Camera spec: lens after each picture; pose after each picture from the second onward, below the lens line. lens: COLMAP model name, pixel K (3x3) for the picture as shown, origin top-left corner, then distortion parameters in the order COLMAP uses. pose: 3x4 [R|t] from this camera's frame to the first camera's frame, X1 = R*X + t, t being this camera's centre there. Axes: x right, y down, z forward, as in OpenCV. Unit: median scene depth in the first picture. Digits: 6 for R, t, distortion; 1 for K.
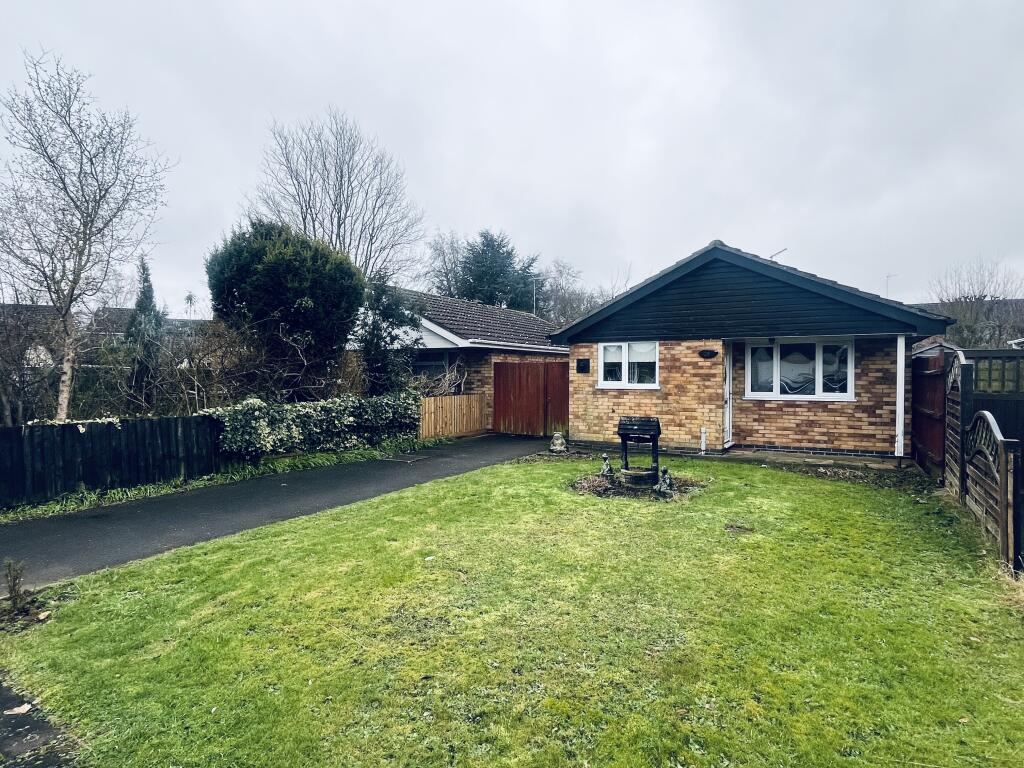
lens RADIAL K [[561.5, 0, 510.5], [0, 561.5, 382.2], [0, 0, 1]] dist [-0.005625, -0.000798]
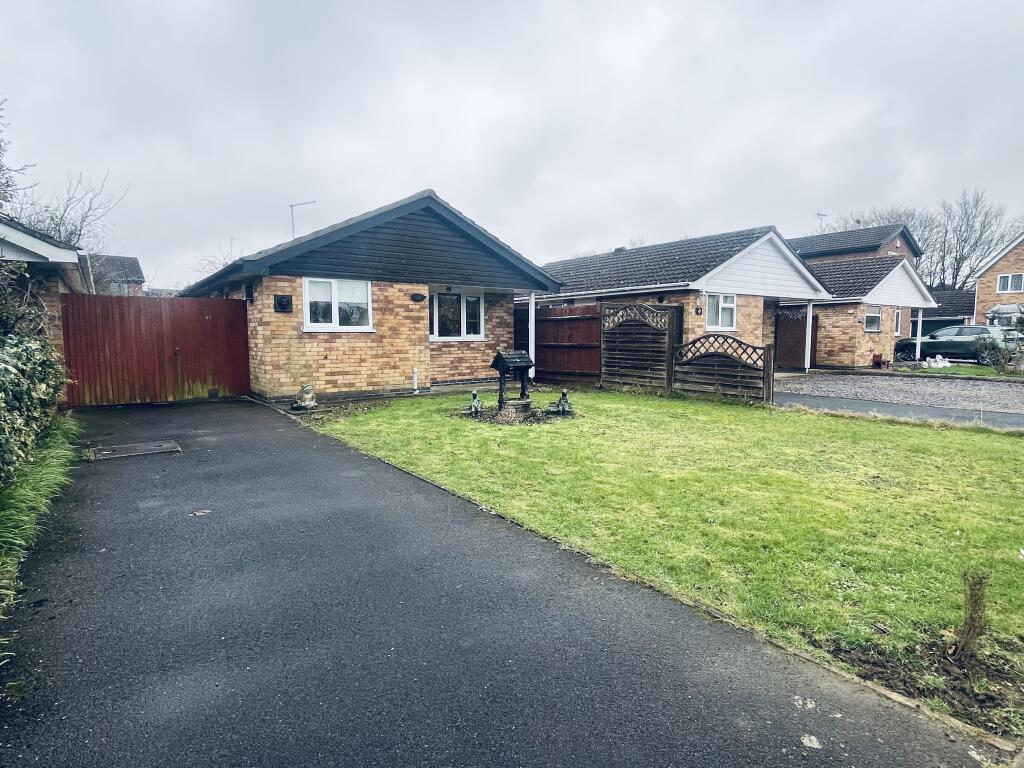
lens RADIAL K [[561.5, 0, 510.1], [0, 561.5, 382.7], [0, 0, 1]] dist [-0.005625, -0.000798]
pose [[0.391975, -0.079320, 0.916550, -0.541943], [0.012660, 0.996647, 0.080838, 0.025128], [-0.919889, -0.020082, 0.391665, 0.415476]]
